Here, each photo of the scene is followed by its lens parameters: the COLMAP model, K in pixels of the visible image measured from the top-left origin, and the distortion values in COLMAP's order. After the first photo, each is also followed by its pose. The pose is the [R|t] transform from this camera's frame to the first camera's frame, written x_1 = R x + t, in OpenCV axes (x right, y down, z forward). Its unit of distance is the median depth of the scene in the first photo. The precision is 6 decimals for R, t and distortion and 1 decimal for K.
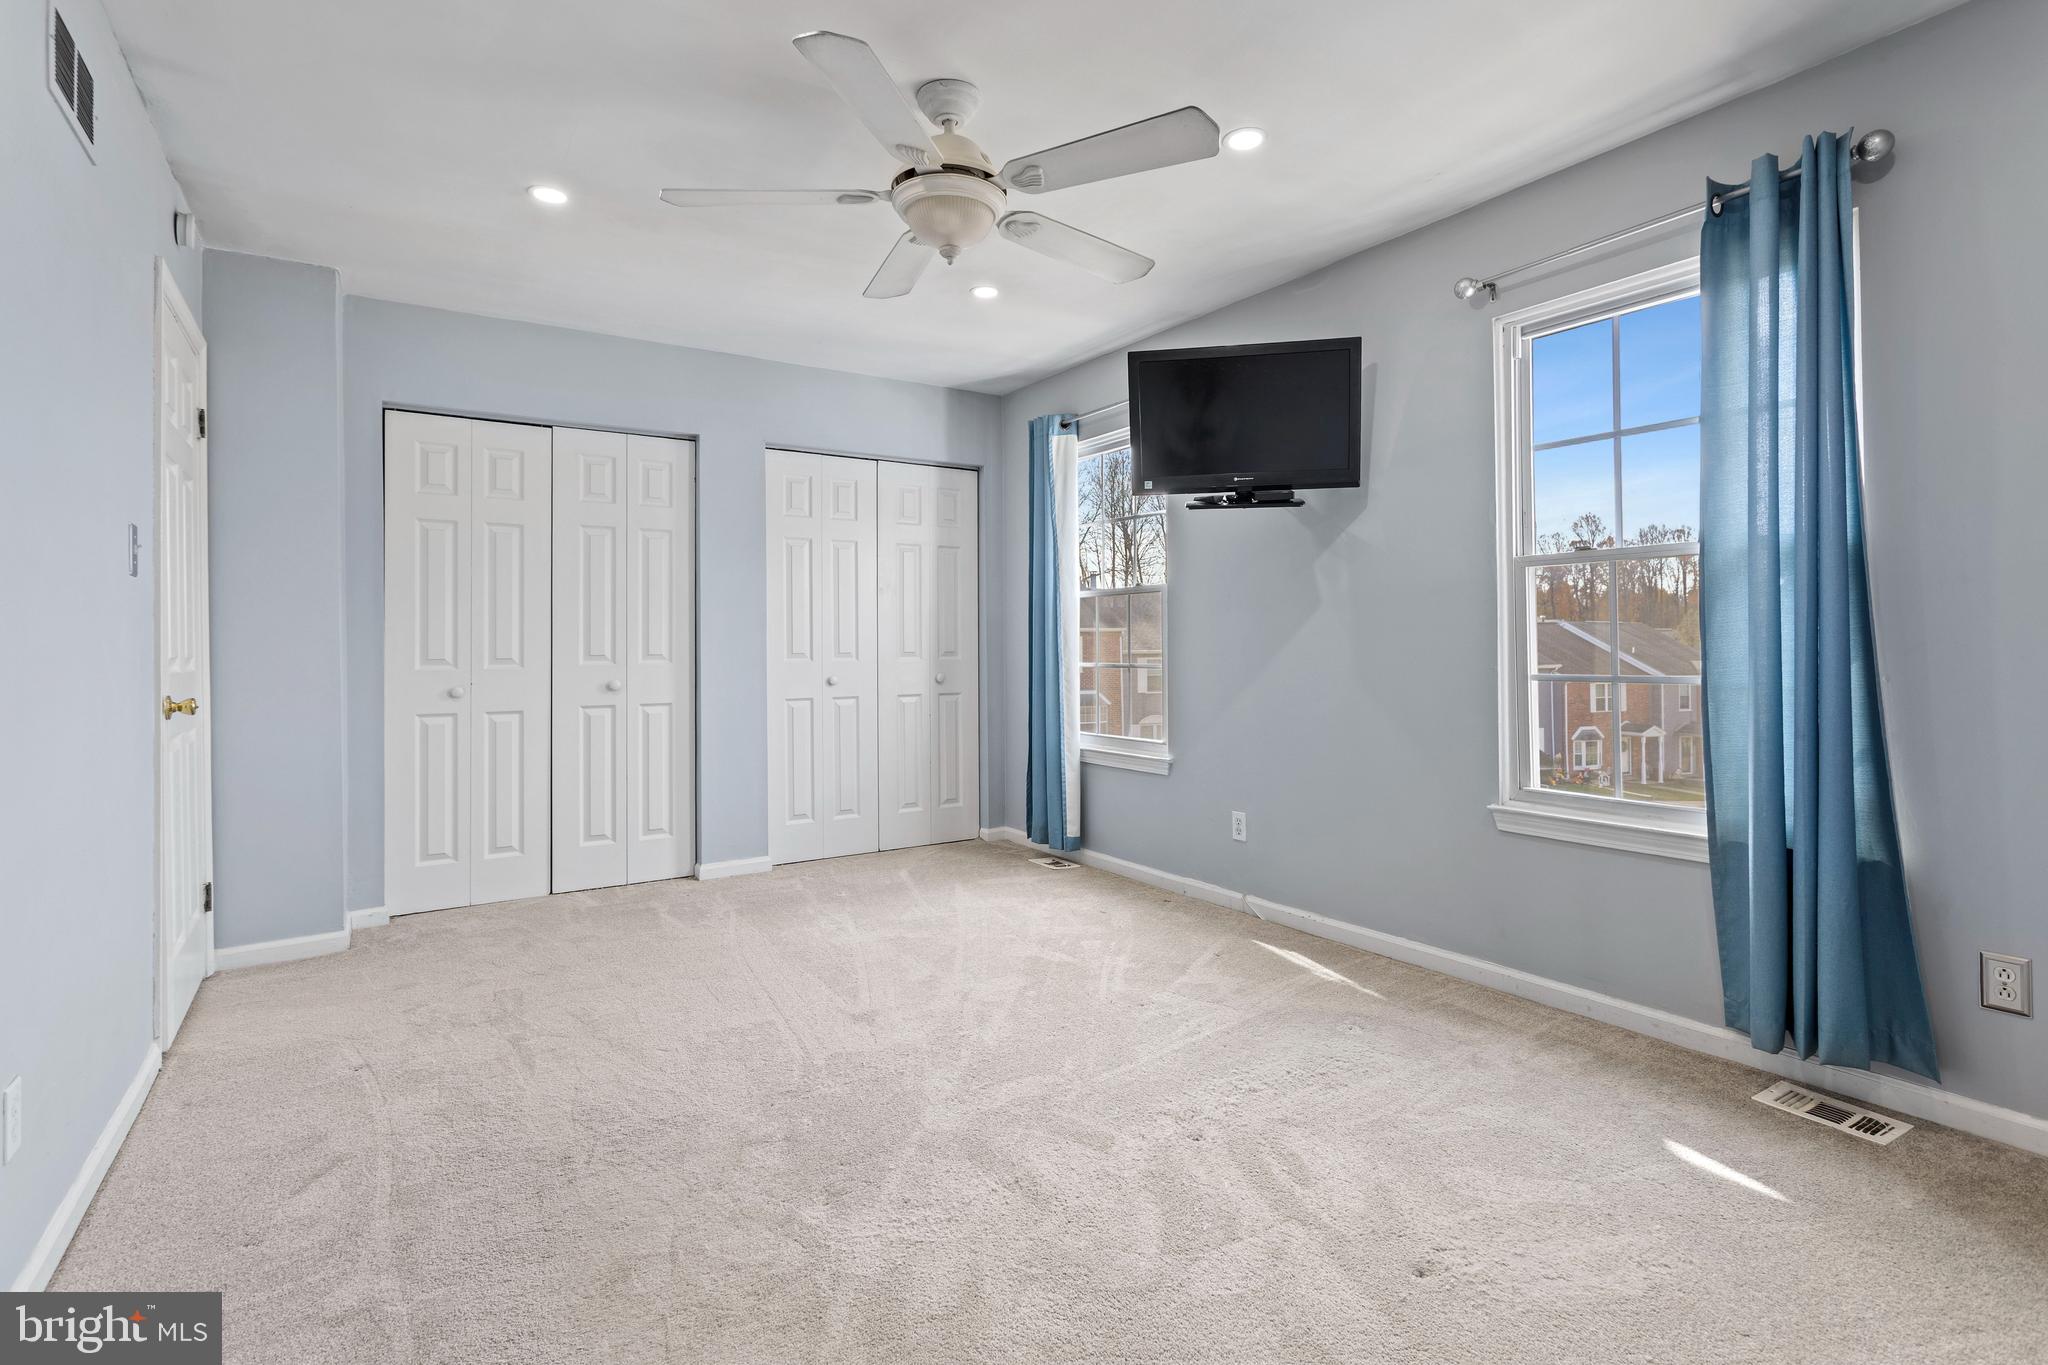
lens RADIAL K [[1002.0, 0, 999.2], [0, 1002.0, 656.2], [0, 0, 1]] dist [0.000373, 0.000480]
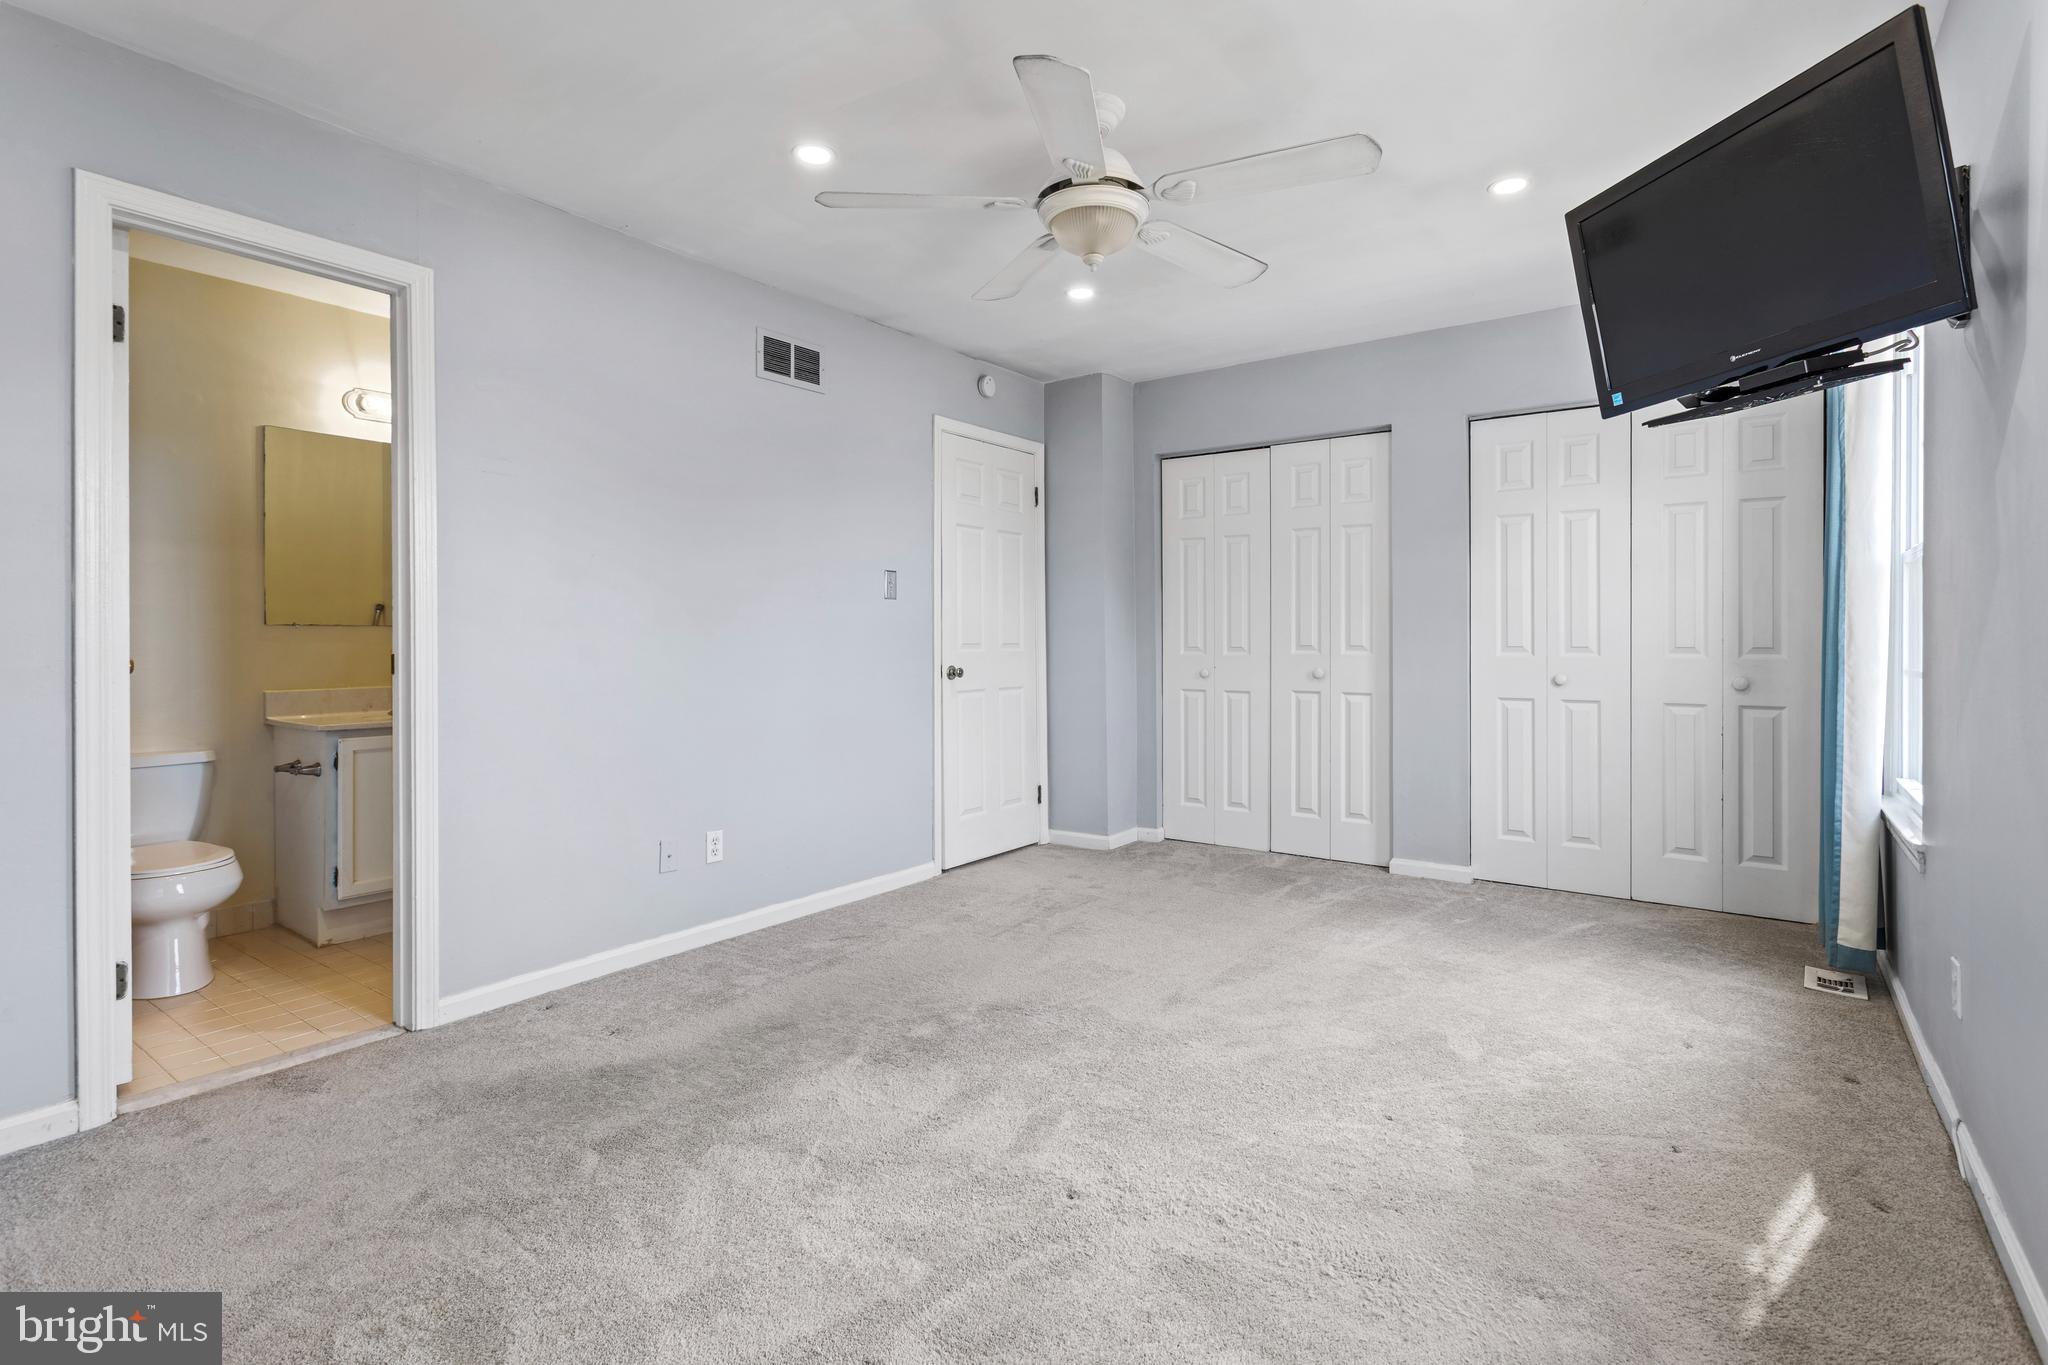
lens RADIAL K [[977.9, 0, 1017.4], [0, 977.9, 656.1], [0, 0, 1]] dist [0.001638, 0.001082]
pose [[0.351967, 0.024229, -0.935699, 0.501691], [-0.010292, 0.999705, 0.022015, -0.009809], [0.935956, 0.001882, 0.352113, 0.329460]]
